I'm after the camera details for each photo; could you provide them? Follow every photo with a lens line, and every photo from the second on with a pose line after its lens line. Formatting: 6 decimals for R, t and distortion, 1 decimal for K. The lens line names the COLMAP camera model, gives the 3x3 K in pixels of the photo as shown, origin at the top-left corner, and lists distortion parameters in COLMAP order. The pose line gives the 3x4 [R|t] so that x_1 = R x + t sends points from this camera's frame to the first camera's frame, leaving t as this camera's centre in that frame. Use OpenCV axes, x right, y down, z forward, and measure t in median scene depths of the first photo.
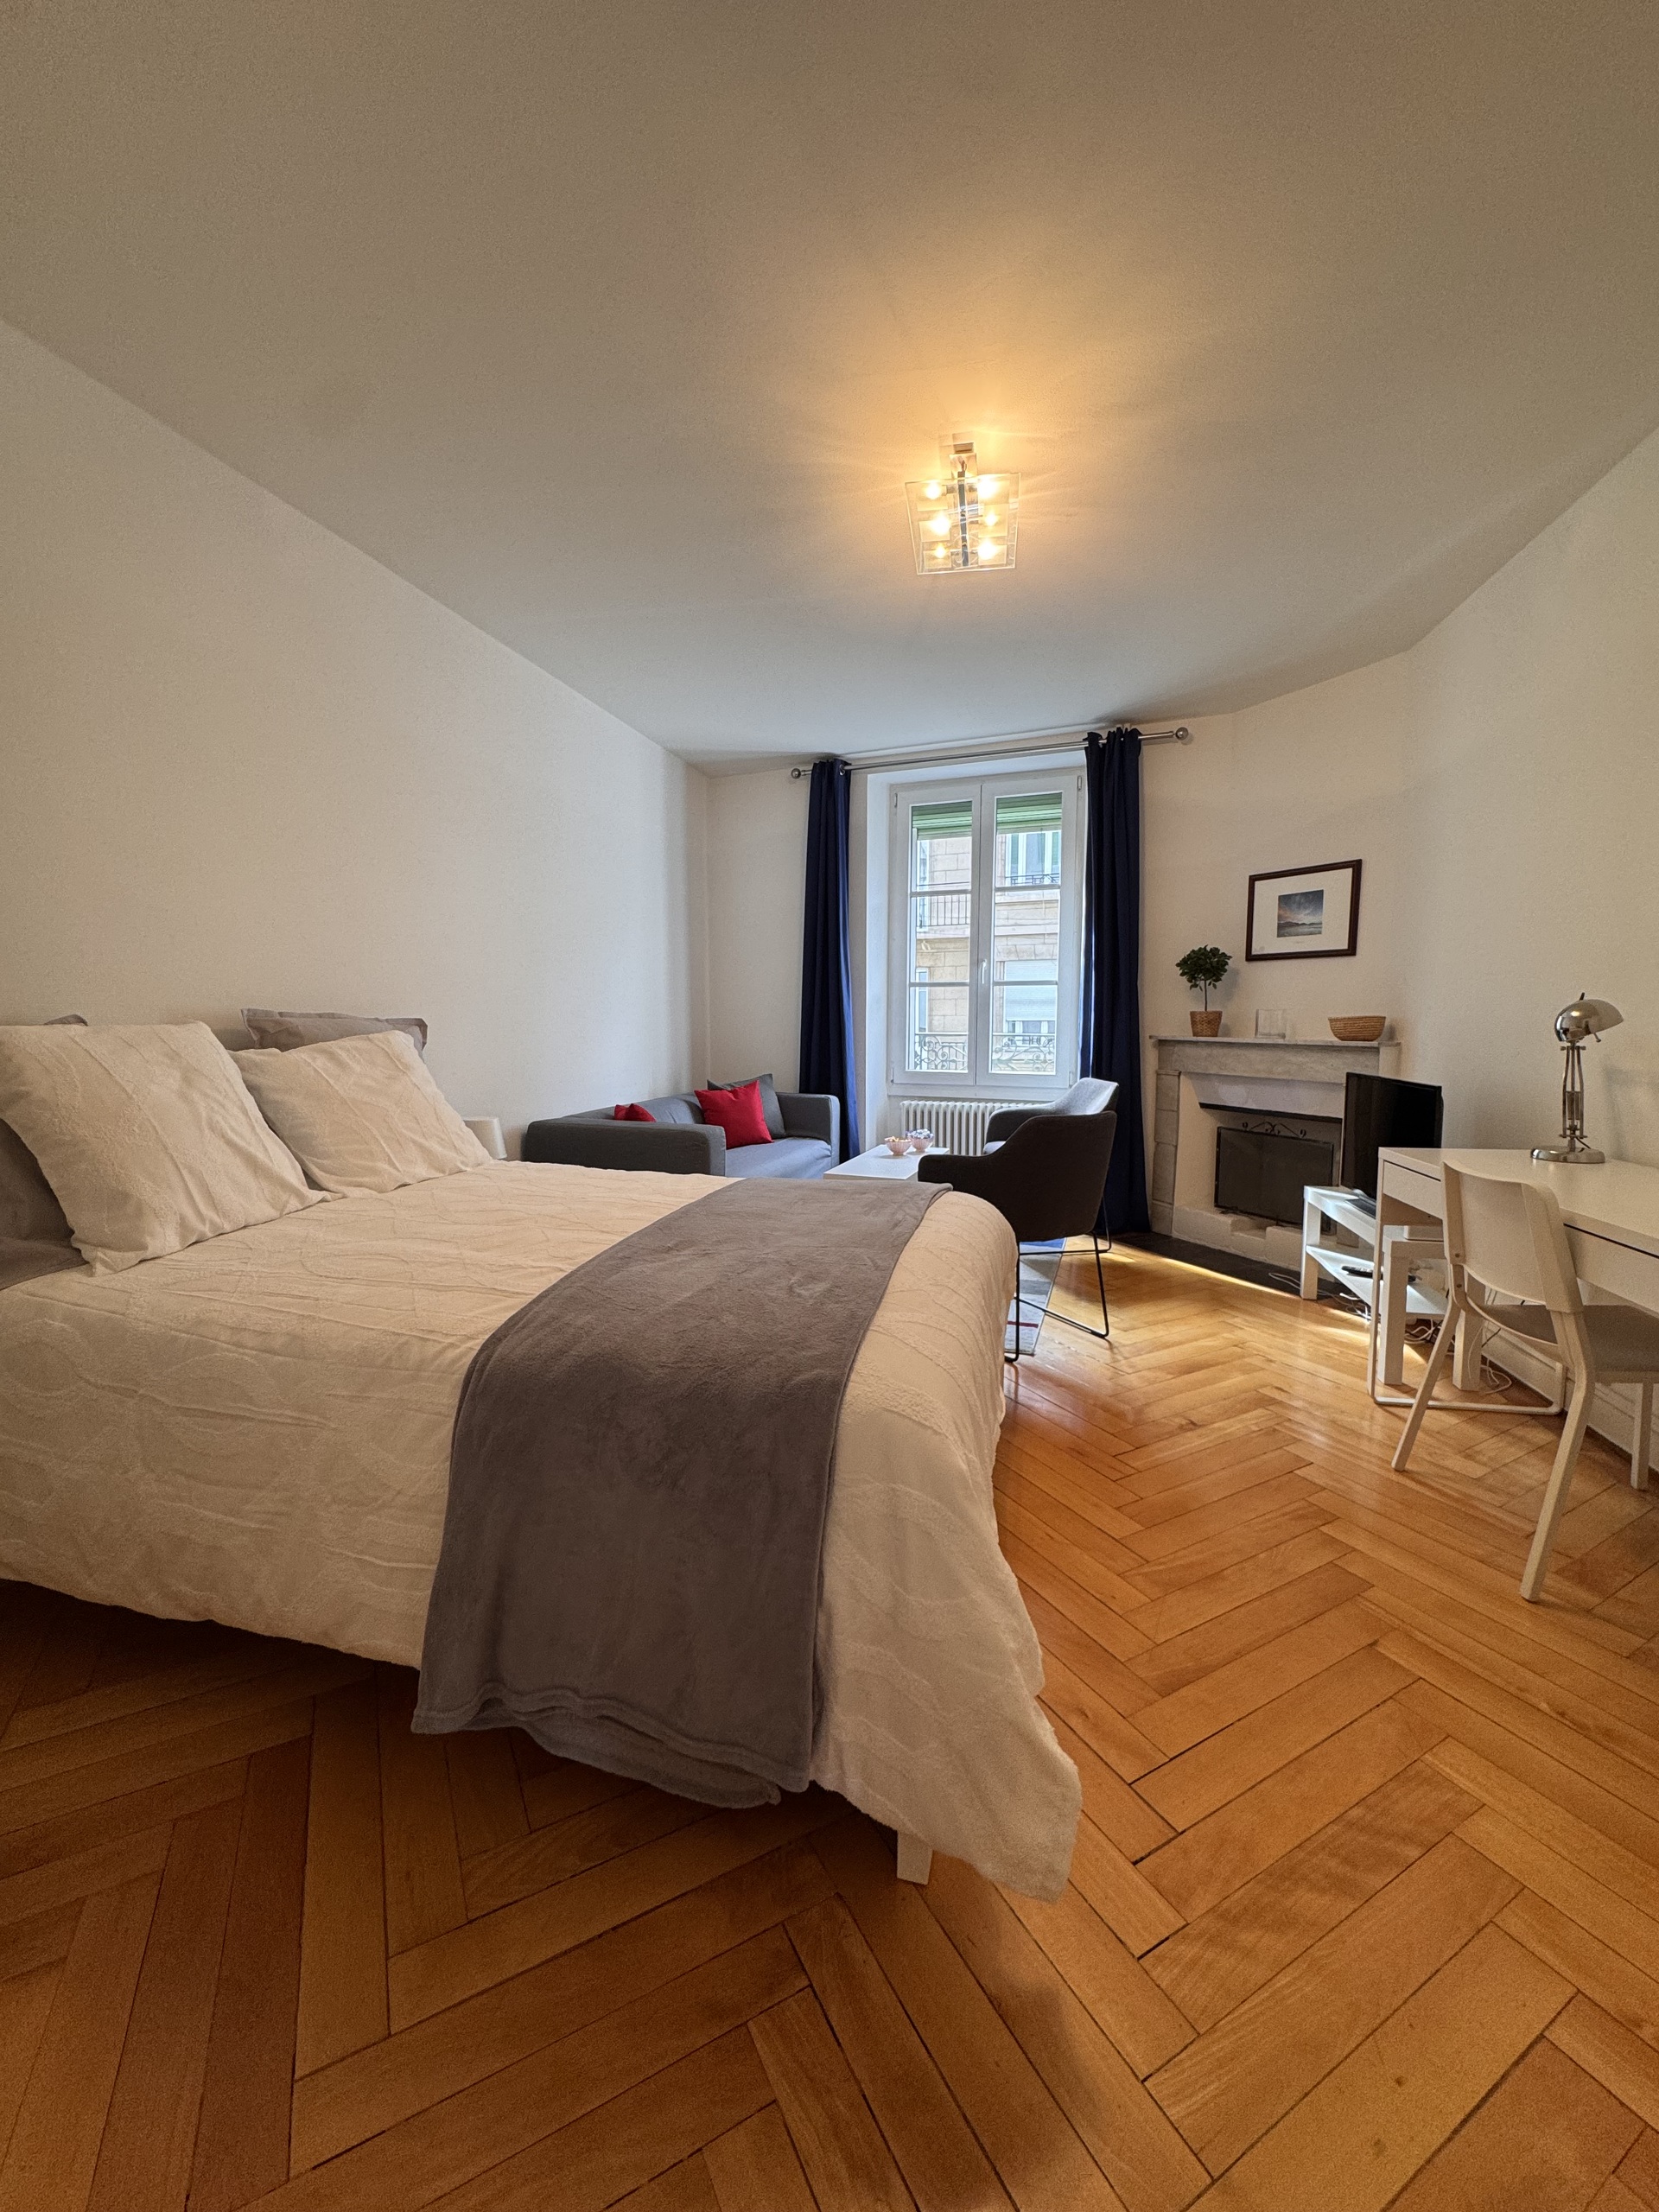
lens RADIAL K [[879.8, 0, 829.5], [0, 879.8, 1106.0], [0, 0, 1]] dist [-0.000949, -0.000016]
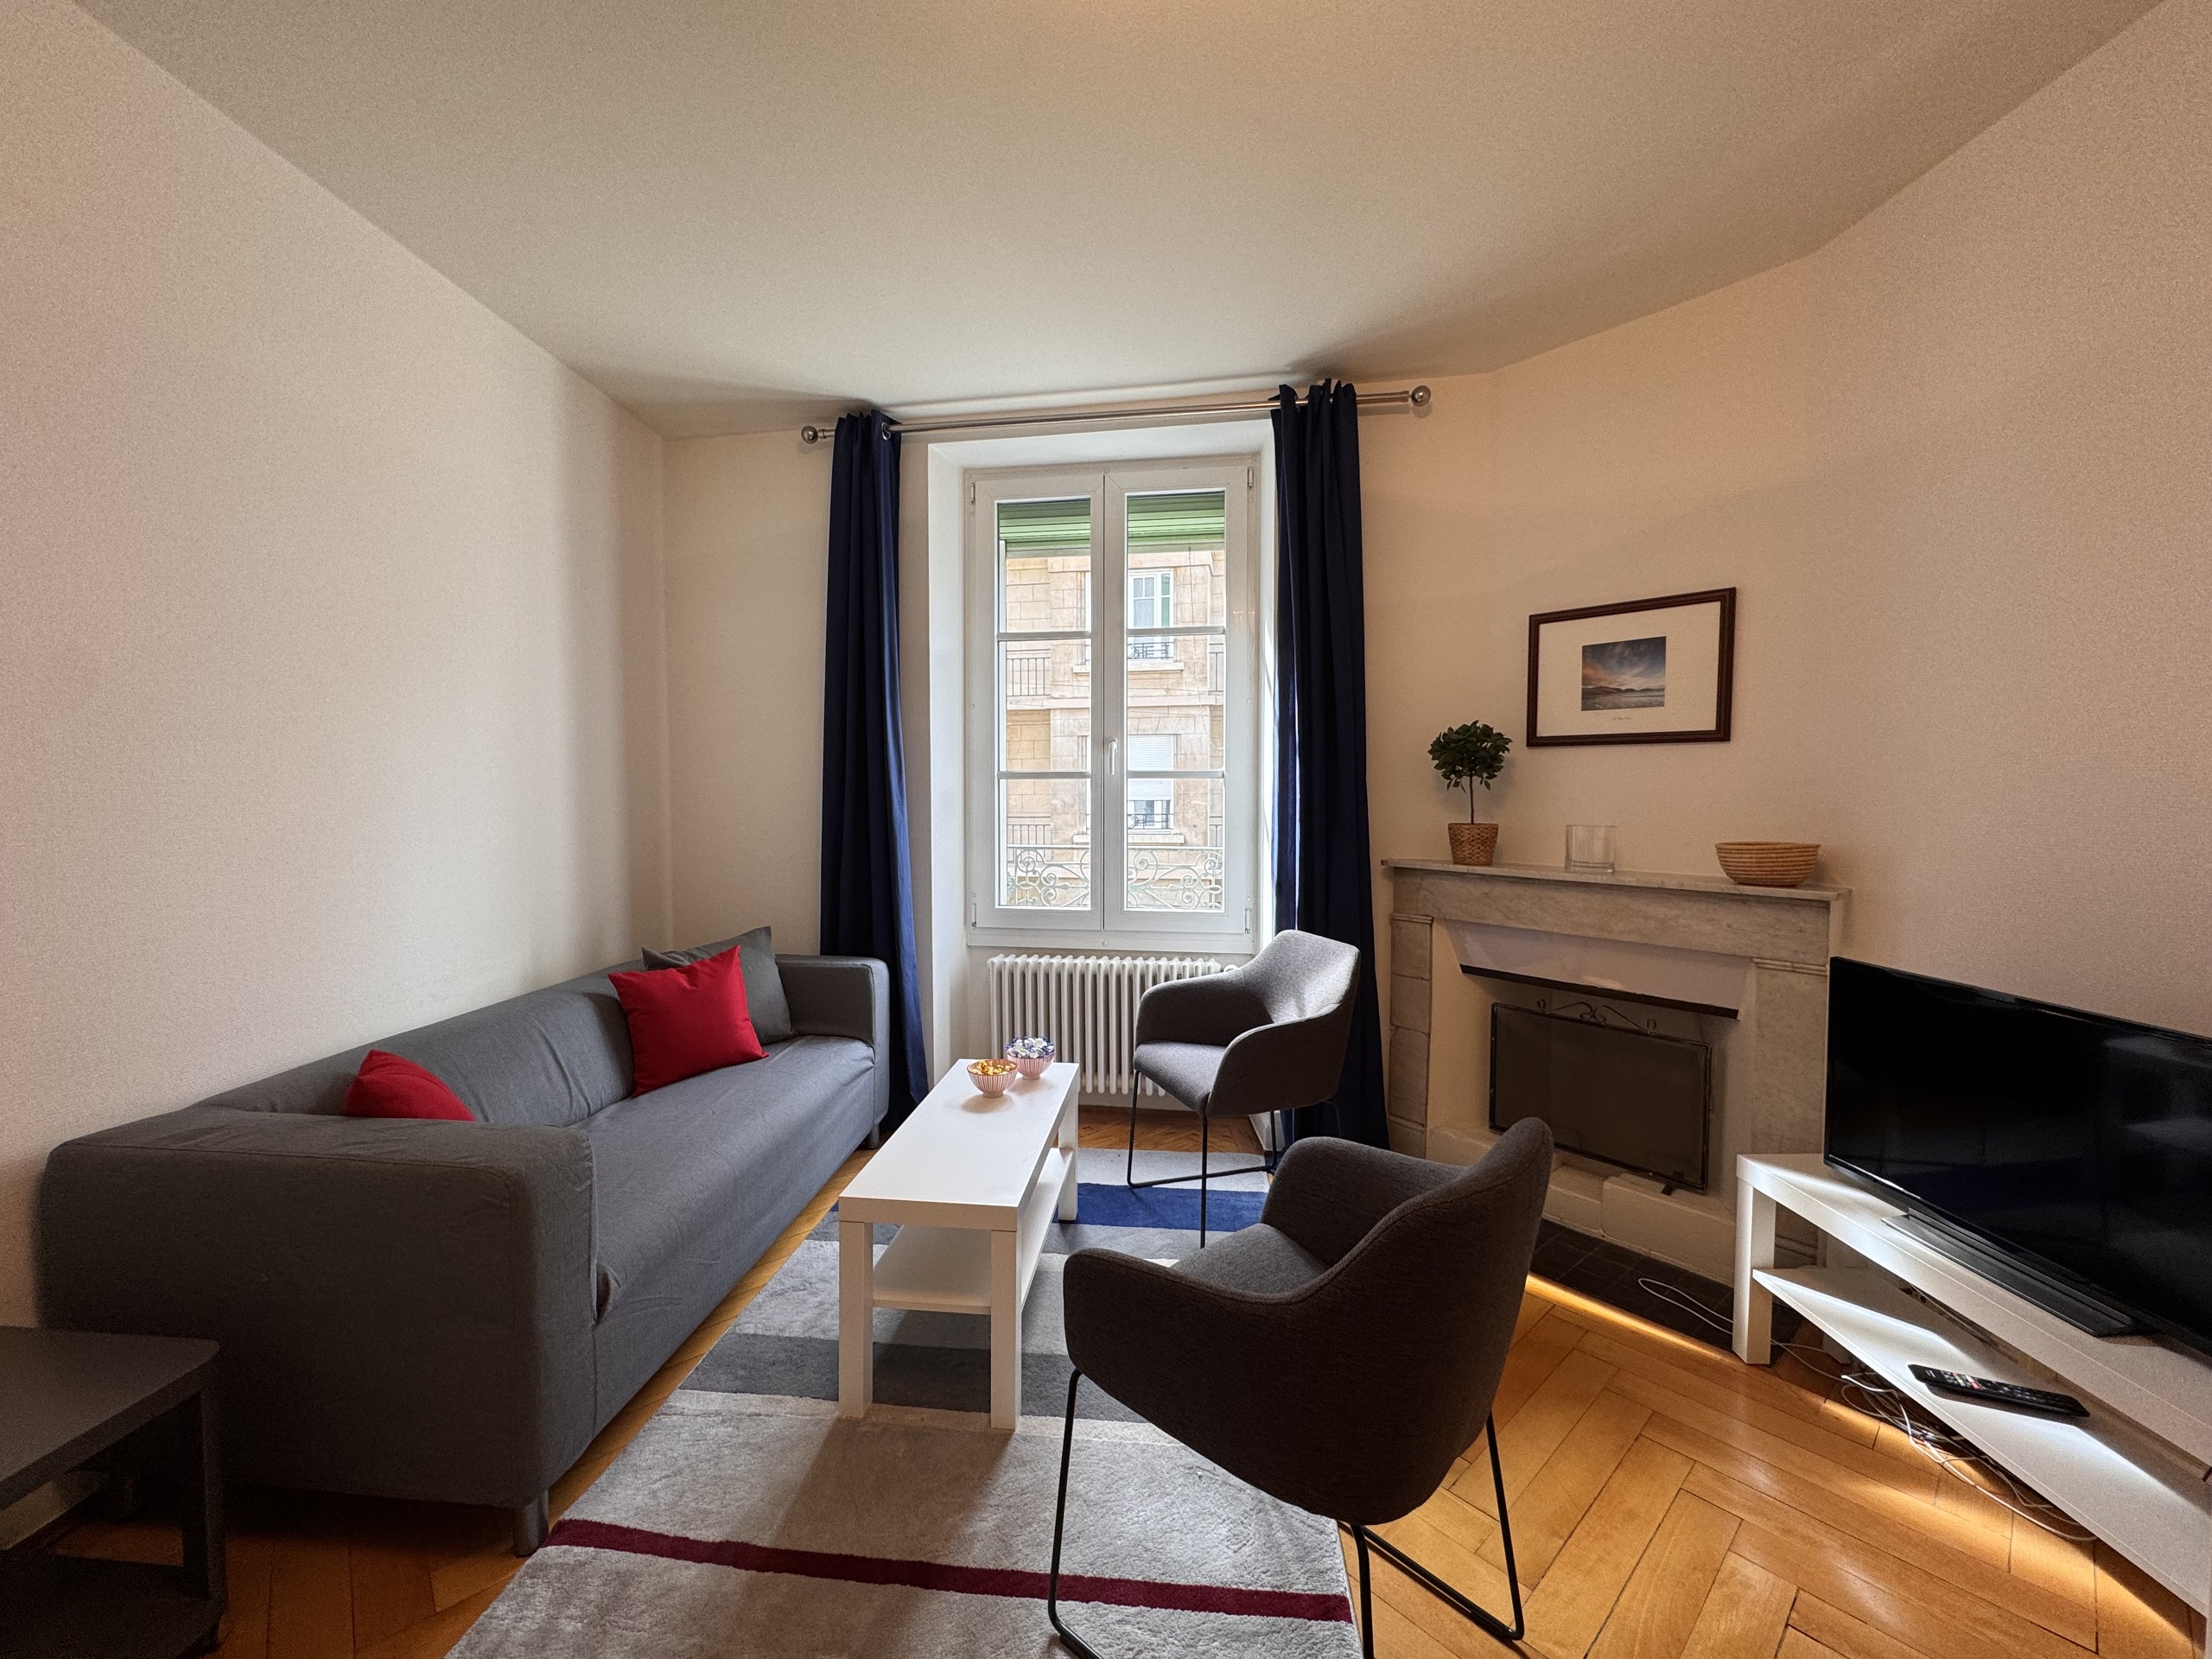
lens RADIAL K [[879.8, 0, 1106.0], [0, 879.8, 829.5], [0, 0, 1]] dist [-0.000949, -0.000016]
pose [[0.973615, -0.011236, 0.227918, 0.023638], [0.023893, 0.998317, -0.052851, -0.074607], [-0.226941, 0.056903, 0.972245, 0.430553]]
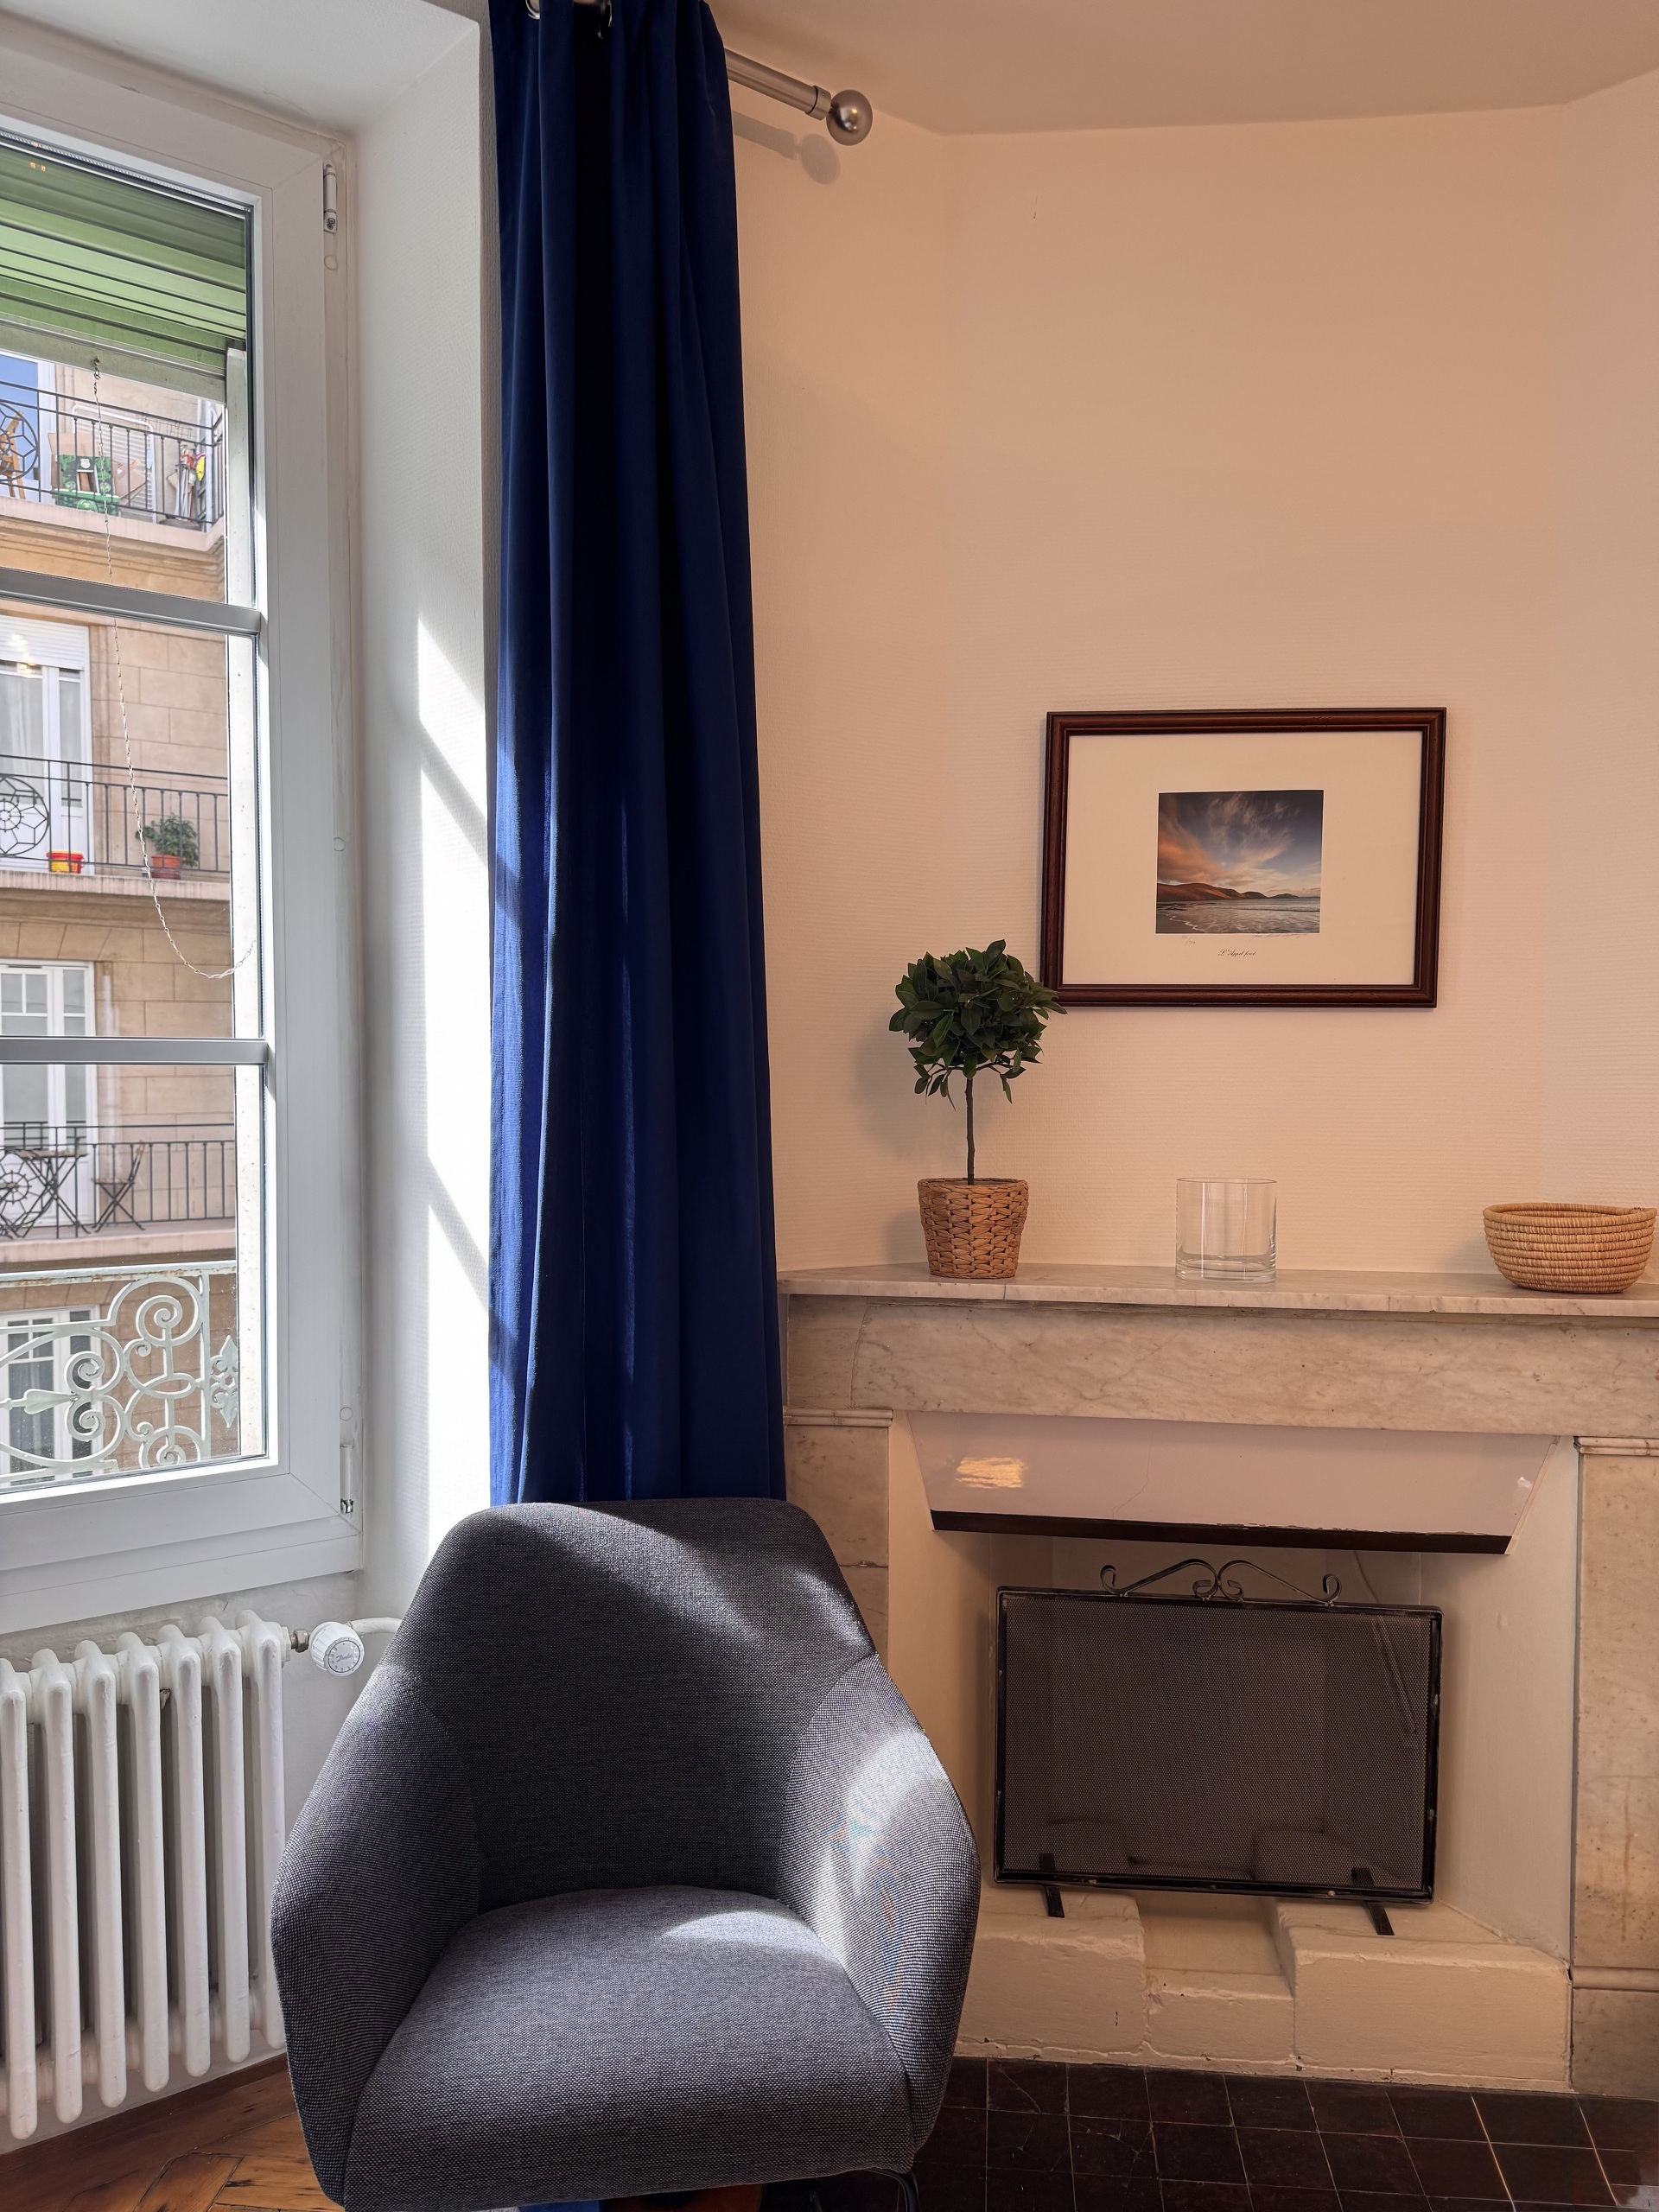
lens RADIAL K [[1542.1, 0, 826.0], [0, 1542.1, 1118.4], [0, 0, 1]] dist [0.069502, -0.104057]
pose [[0.542379, -0.024847, 0.839766, 0.003344], [0.081446, 0.996410, -0.023122, -0.117046], [-0.836177, 0.080936, 0.542455, 0.758855]]
